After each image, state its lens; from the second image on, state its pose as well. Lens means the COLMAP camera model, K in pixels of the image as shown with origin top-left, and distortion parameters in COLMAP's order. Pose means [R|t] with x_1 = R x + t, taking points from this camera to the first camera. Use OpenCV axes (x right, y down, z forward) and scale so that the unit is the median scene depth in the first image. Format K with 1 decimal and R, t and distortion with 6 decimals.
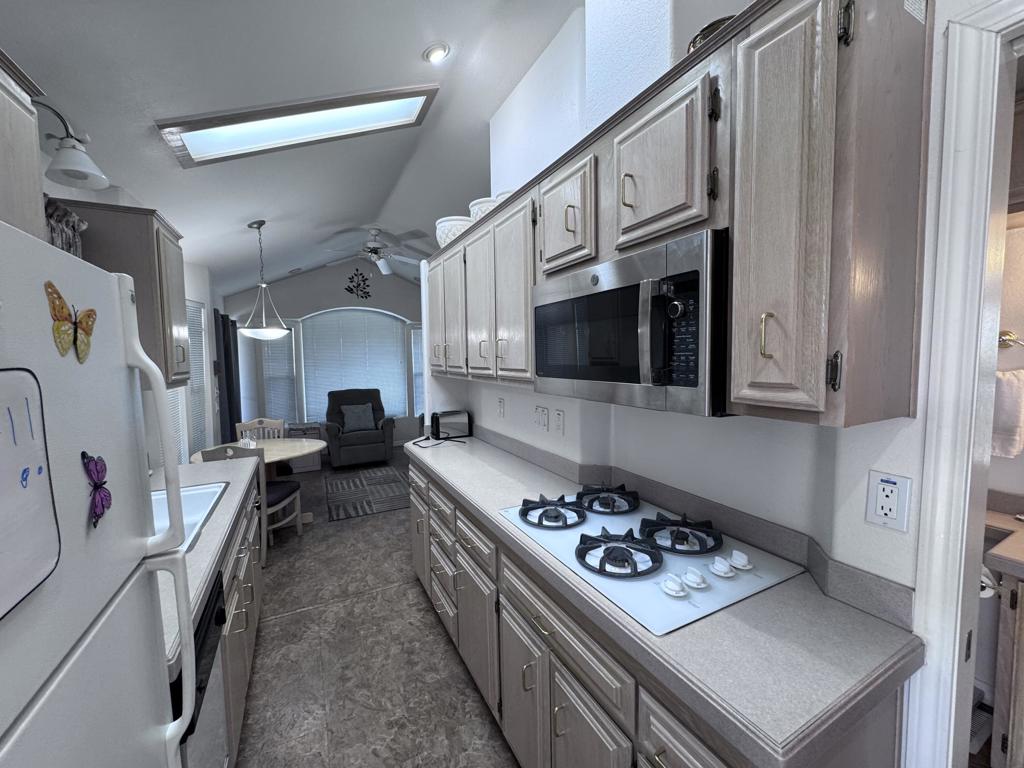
lens RADIAL K [[407.2, 0, 512.2], [0, 407.2, 384.0], [0, 0, 1]] dist [-0.002237, 0.000276]
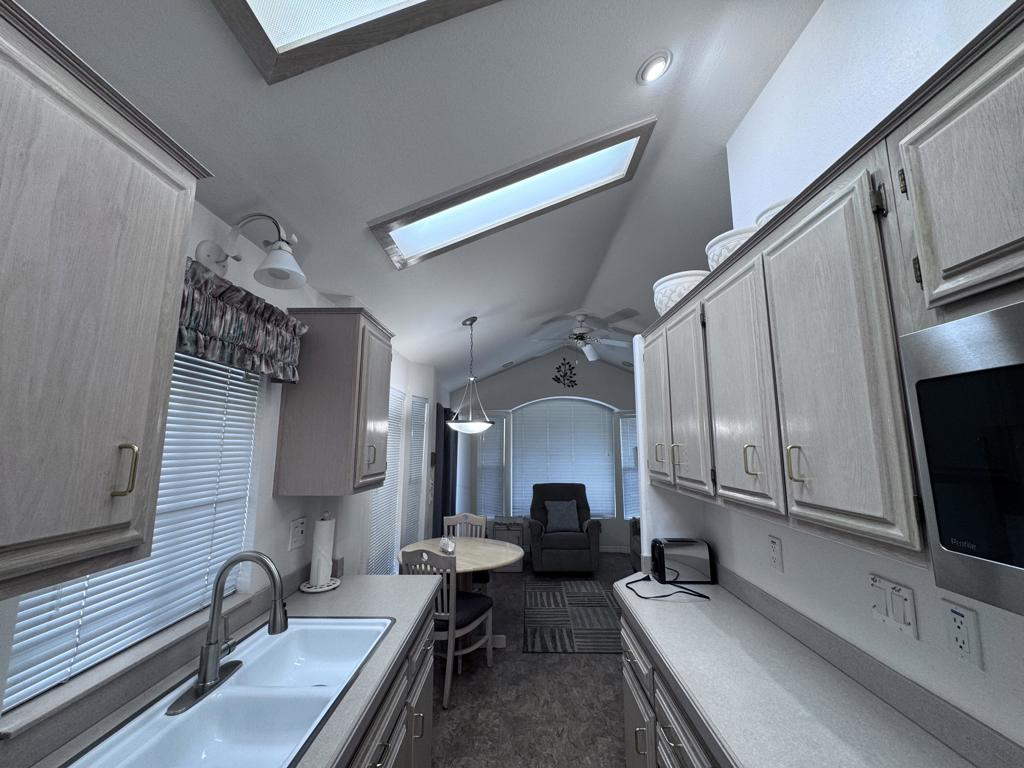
lens RADIAL K [[407.2, 0, 511.8], [0, 407.2, 384.4], [0, 0, 1]] dist [-0.002237, 0.000276]
pose [[0.879454, -0.053990, -0.472912, -0.066366], [-0.046389, 0.979094, -0.198046, -0.044159], [0.473718, 0.196110, 0.858564, 0.235490]]
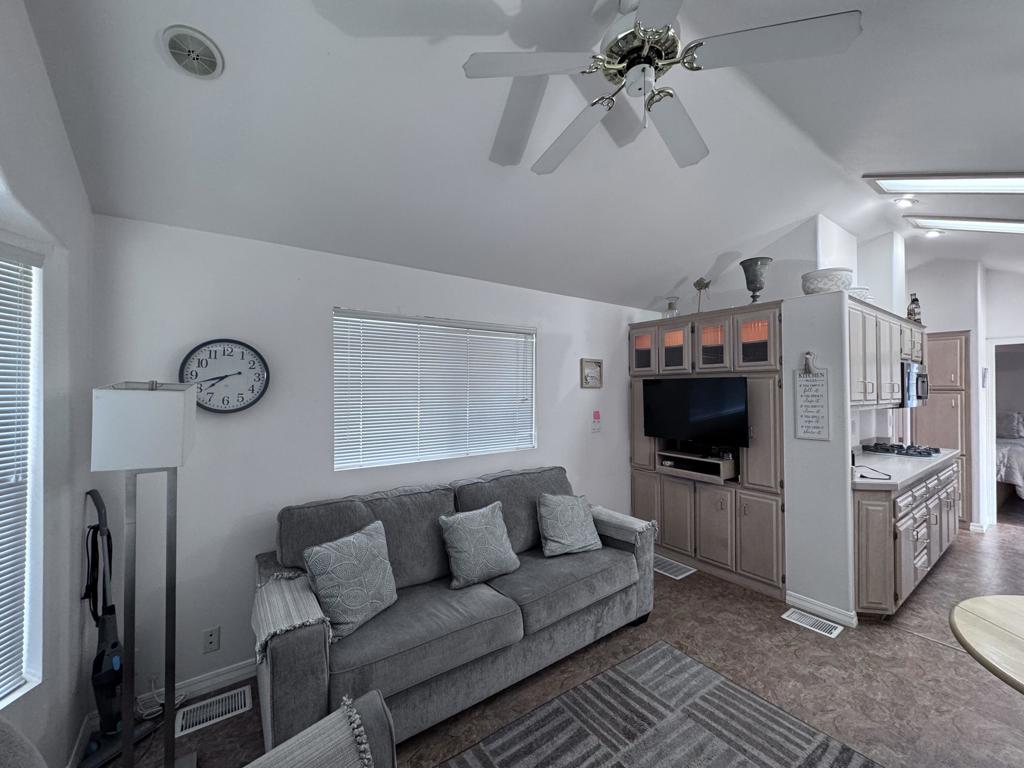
lens RADIAL K [[407.2, 0, 512.6], [0, 407.2, 383.6], [0, 0, 1]] dist [-0.002237, 0.000276]
pose [[-0.143587, 0.032428, 0.989106, -1.089556], [0.072935, 0.997092, -0.022102, -0.131125], [-0.986947, 0.068967, -0.145534, 2.015178]]
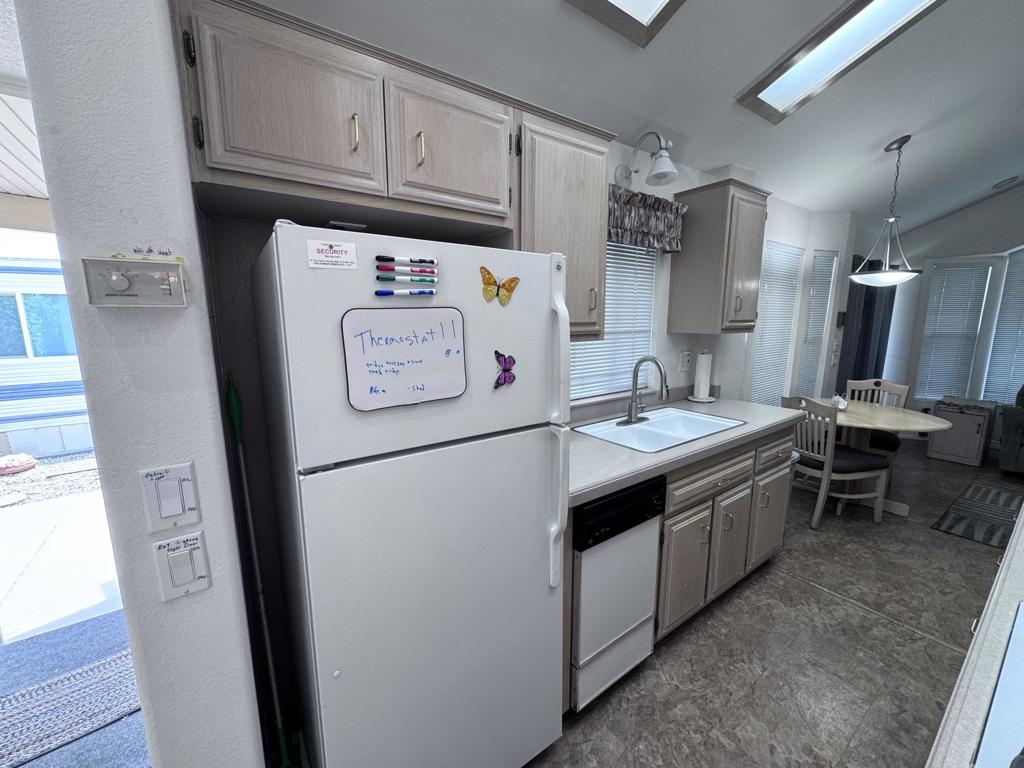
lens RADIAL K [[407.2, 0, 512.6], [0, 407.2, 383.7], [0, 0, 1]] dist [-0.002237, 0.000276]
pose [[0.138338, 0.177006, -0.974439, 0.182693], [-0.065172, 0.983394, 0.169380, -0.003768], [0.988238, 0.040074, 0.147577, 0.151030]]
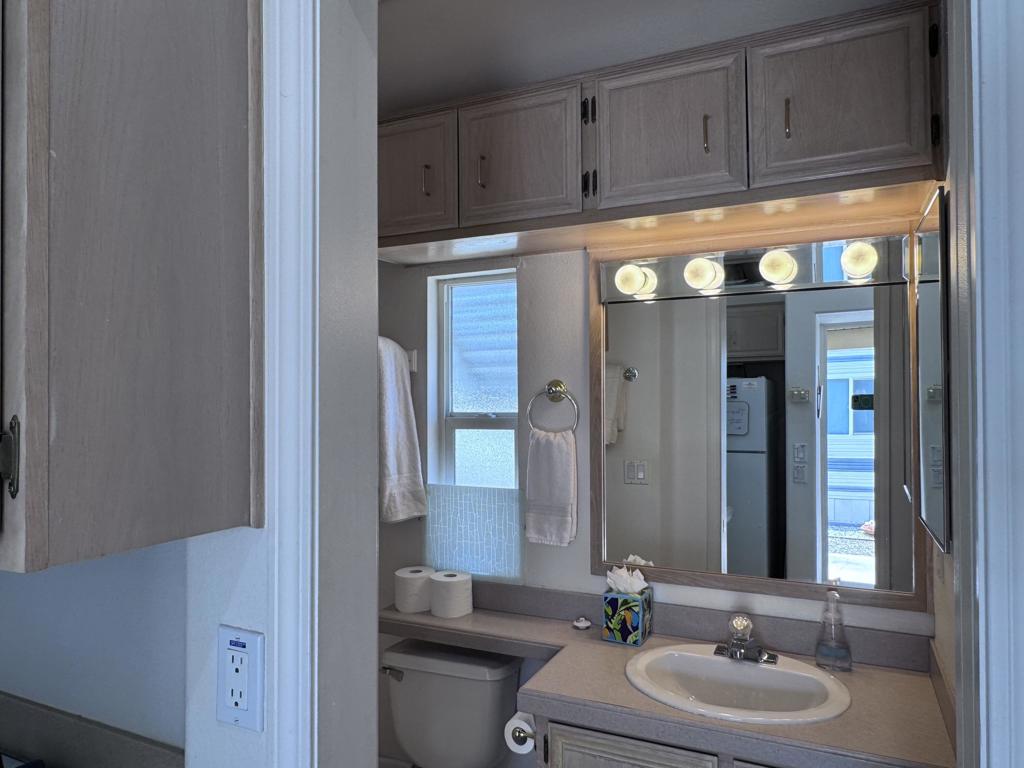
lens RADIAL K [[708.2, 0, 506.7], [0, 708.2, 385.6], [0, 0, 1]] dist [0.017337, -0.033101]
pose [[0.801187, 0.023432, 0.597955, 0.197348], [0.031920, 0.996137, -0.081803, -0.007446], [-0.597562, 0.084626, 0.797345, -0.011666]]
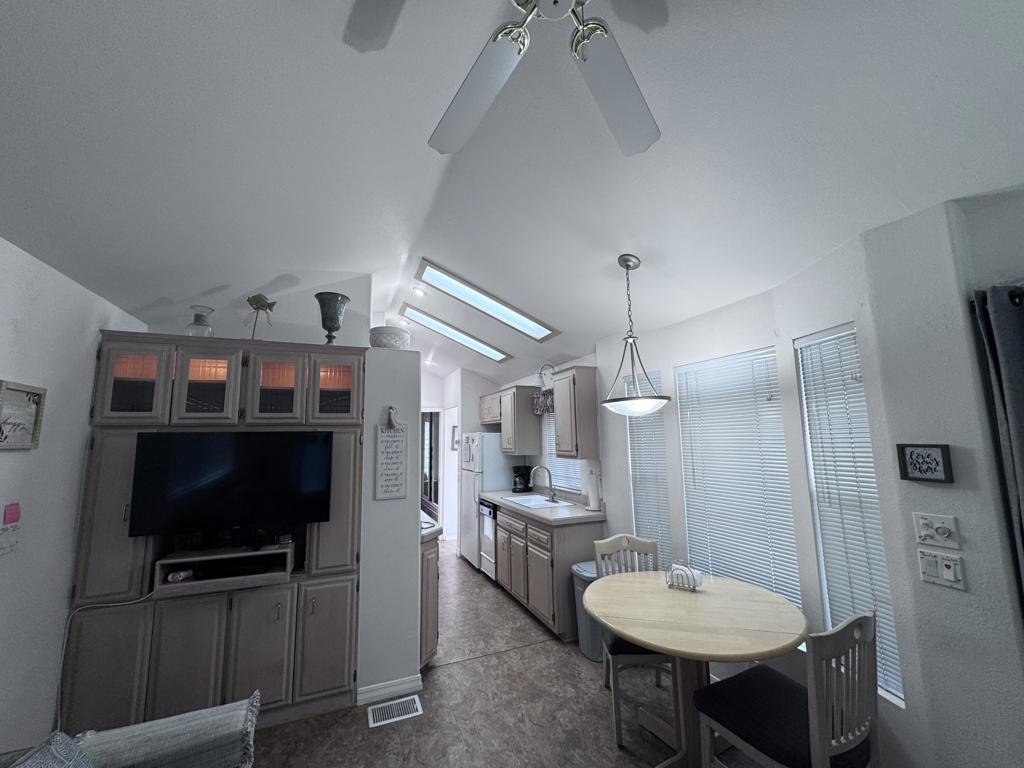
lens RADIAL K [[407.2, 0, 512.5], [0, 407.2, 384.0], [0, 0, 1]] dist [-0.002237, 0.000276]
pose [[-0.995699, 0.047348, 0.079634, -0.556399], [0.041861, 0.996723, -0.069210, -0.152585], [-0.082650, -0.065579, -0.994419, 2.091159]]
